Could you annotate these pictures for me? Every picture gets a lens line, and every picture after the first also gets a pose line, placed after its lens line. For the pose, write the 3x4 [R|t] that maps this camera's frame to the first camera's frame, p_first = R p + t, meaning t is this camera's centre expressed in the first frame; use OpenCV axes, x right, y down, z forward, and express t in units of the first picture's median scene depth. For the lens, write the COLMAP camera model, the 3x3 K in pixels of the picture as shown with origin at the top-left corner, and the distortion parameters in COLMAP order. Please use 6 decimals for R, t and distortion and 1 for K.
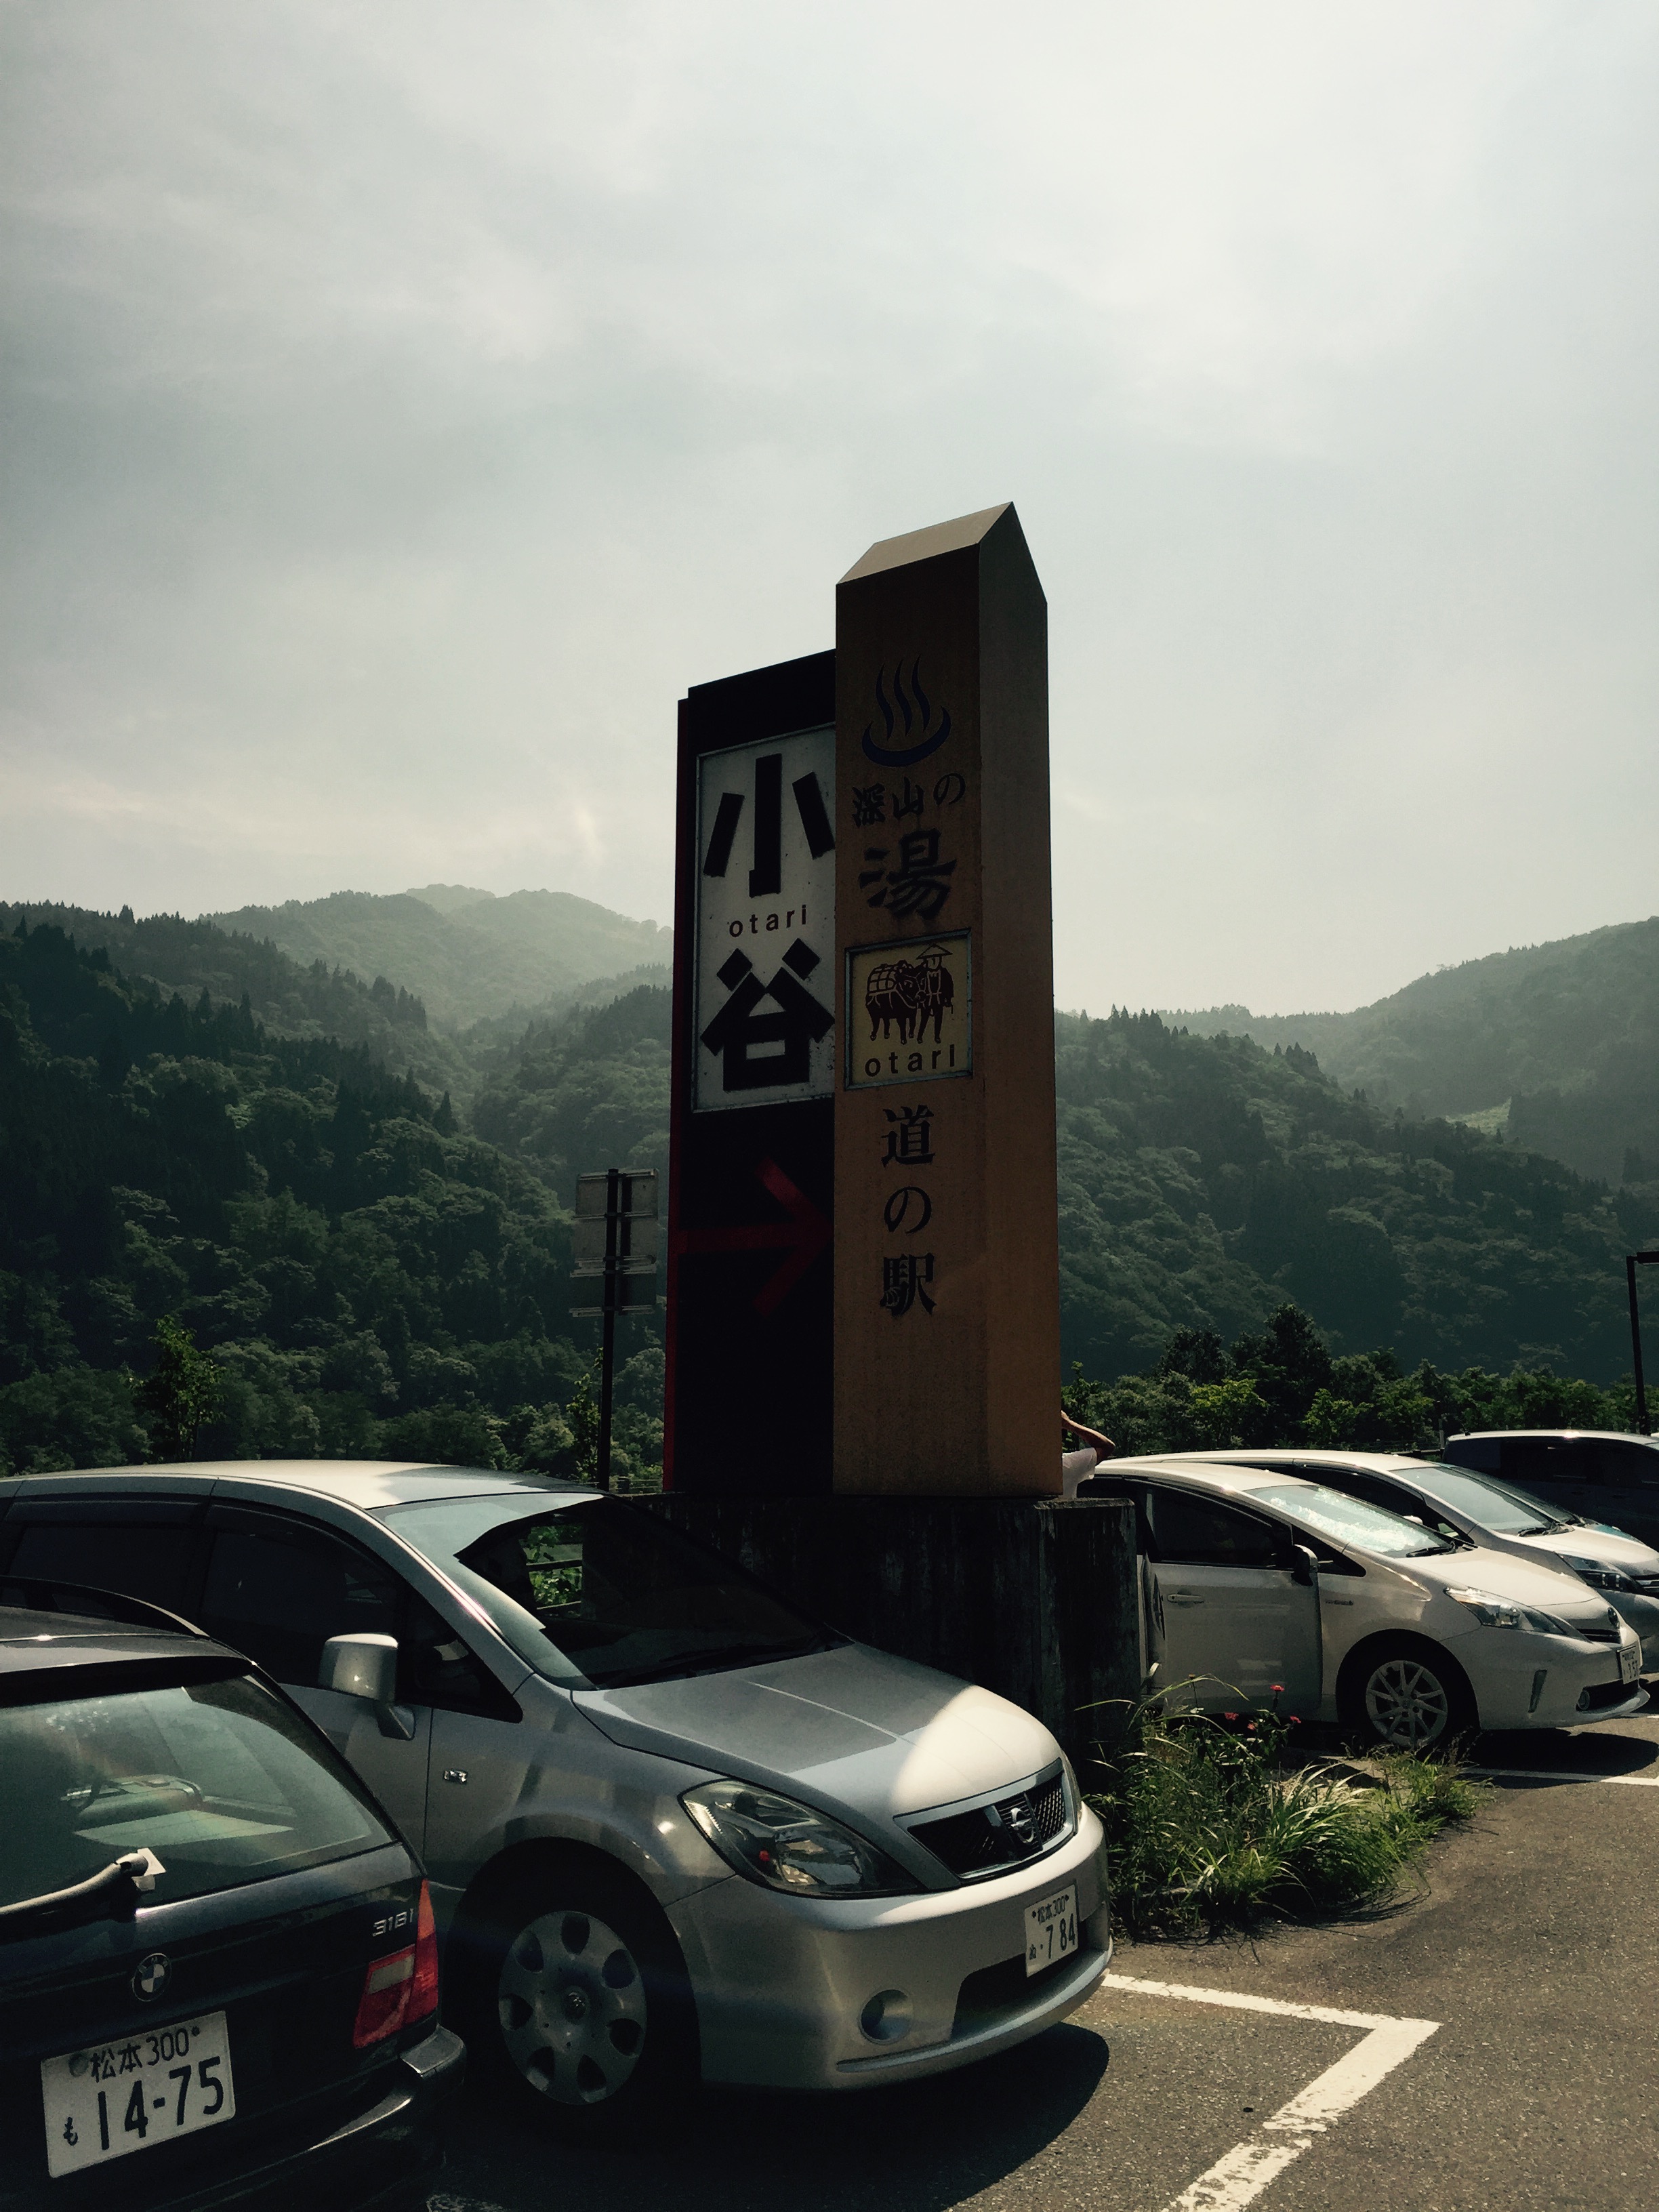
lens RADIAL K [[1931.7, 0, 829.5], [0, 1931.7, 1106.0], [0, 0, 1]] dist [0.087997, -0.003374]
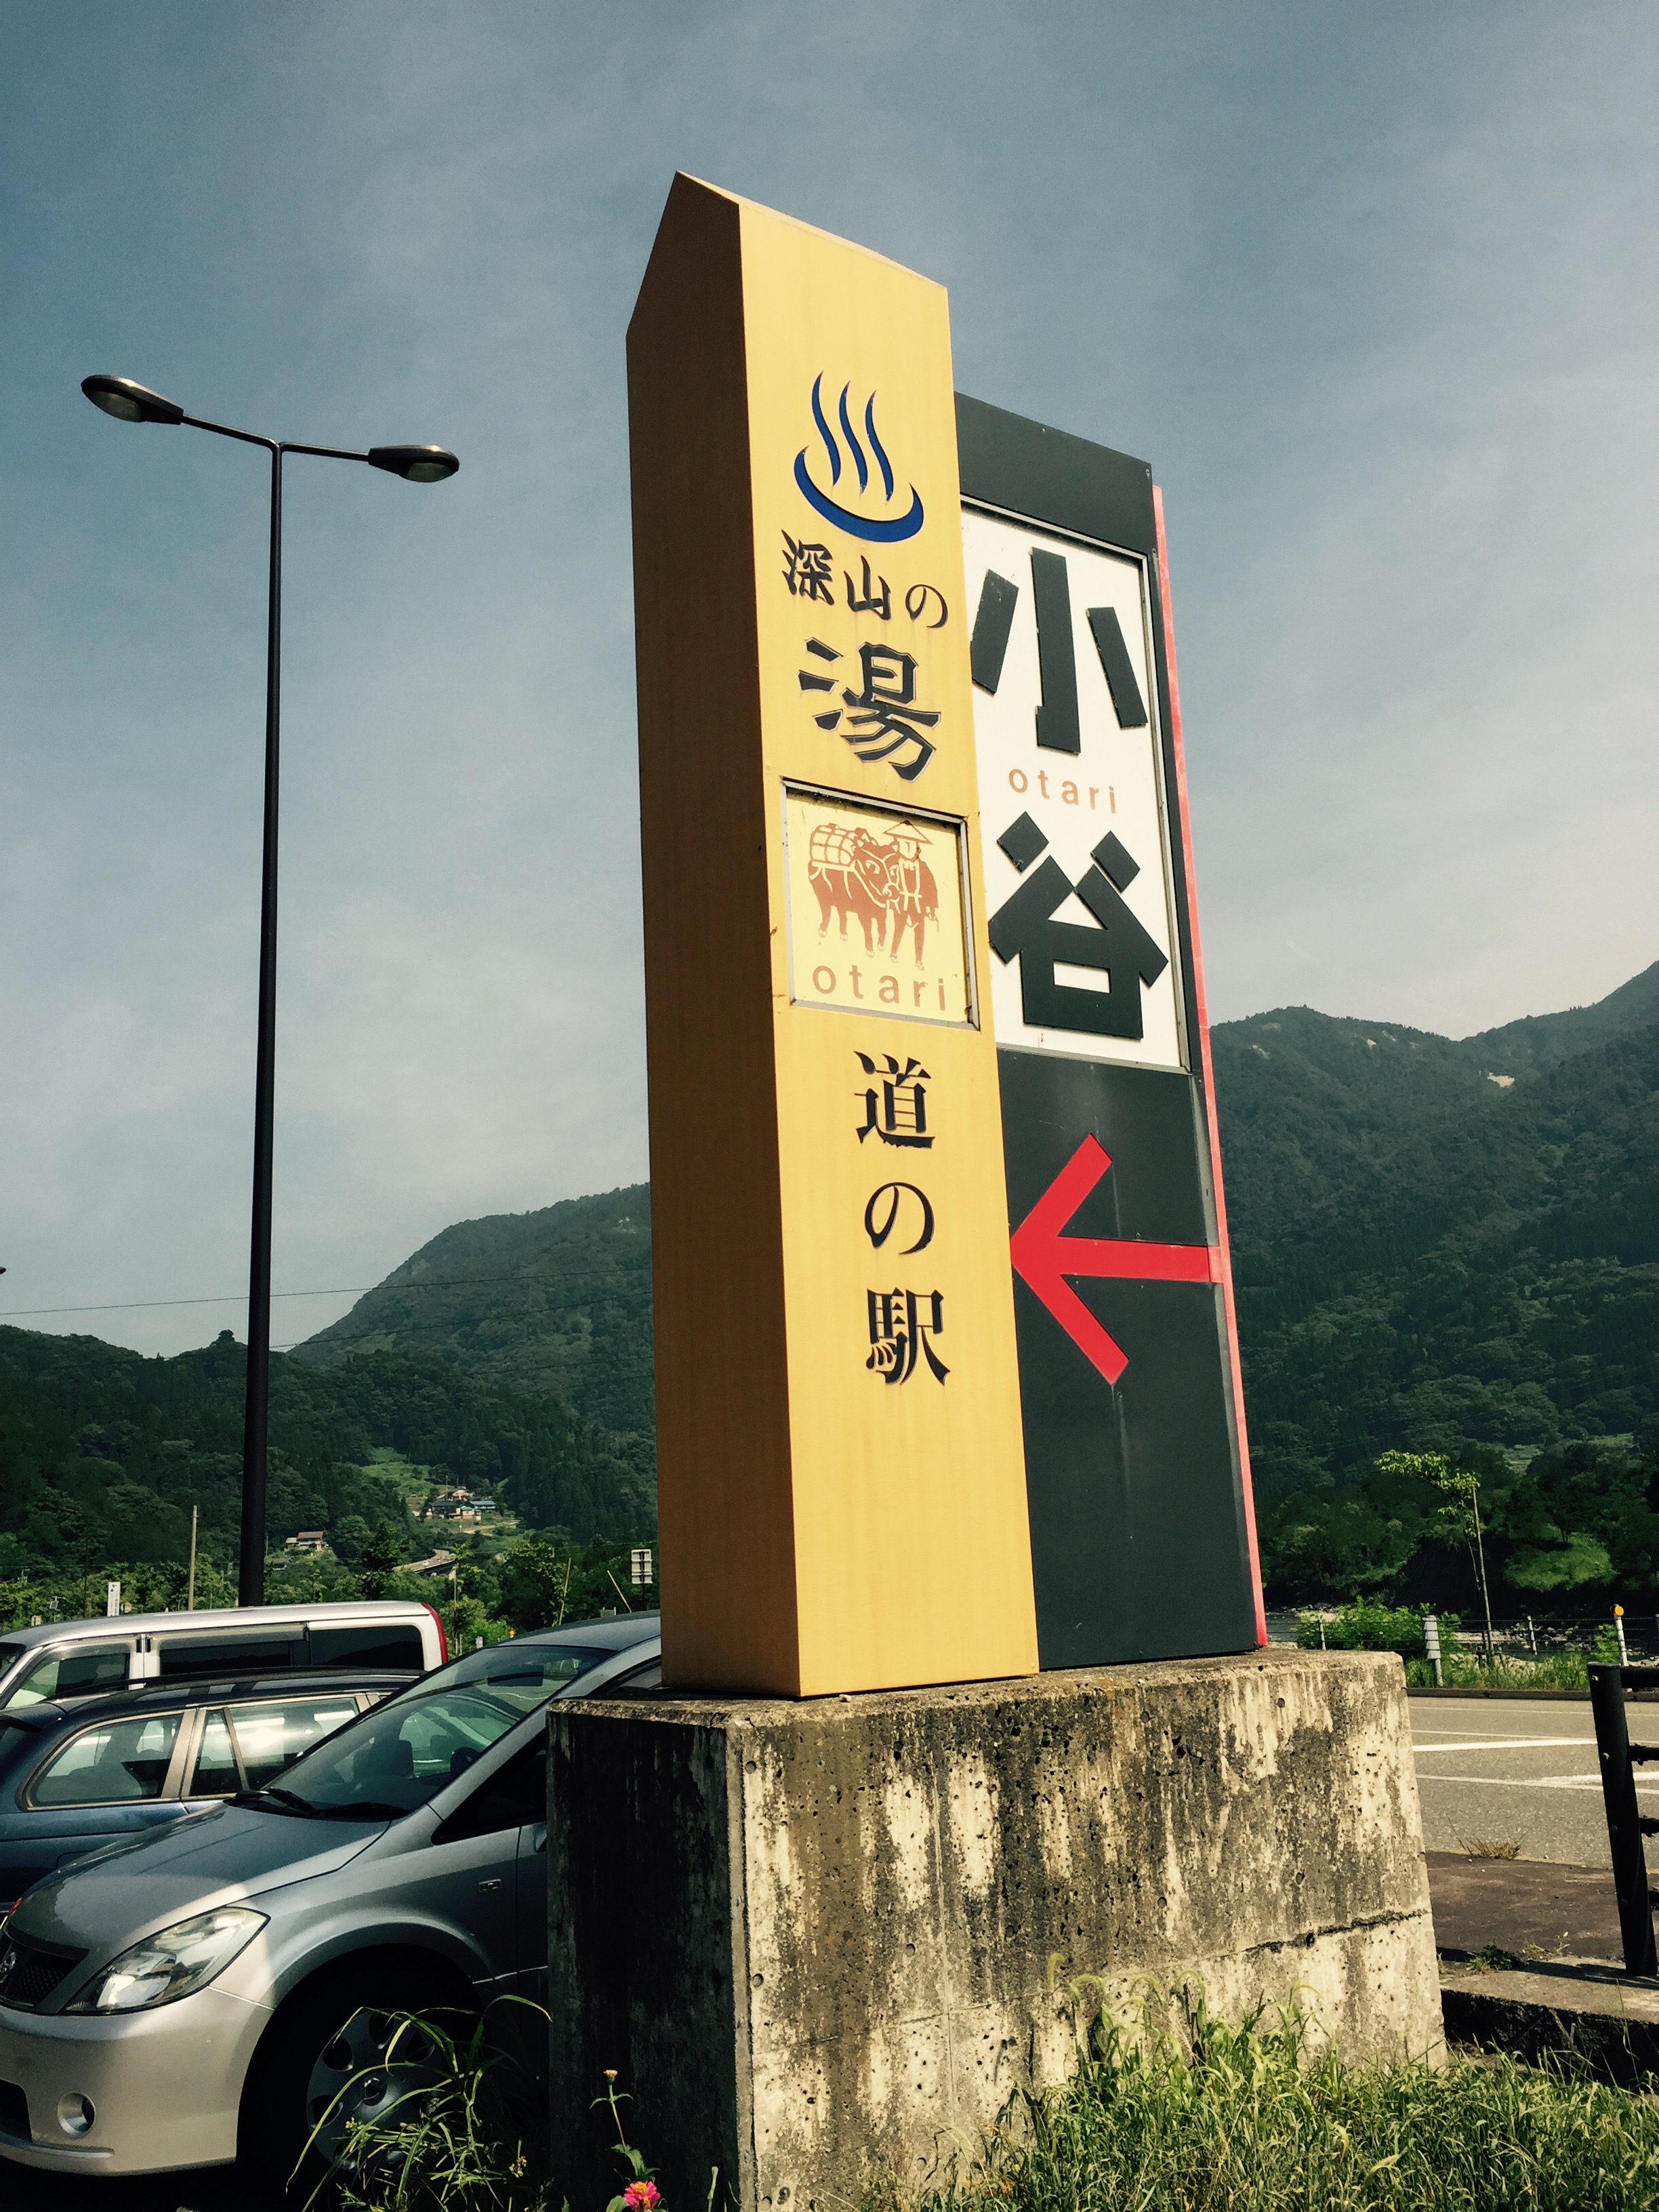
lens RADIAL K [[1931.7, 0, 829.5], [0, 1931.7, 1106.0], [0, 0, 1]] dist [0.087997, -0.003374]
pose [[0.389244, 0.188444, 0.901653, -0.521226], [-0.108617, 0.981411, -0.158224, 0.115932], [-0.914709, -0.036348, 0.402476, 0.746343]]
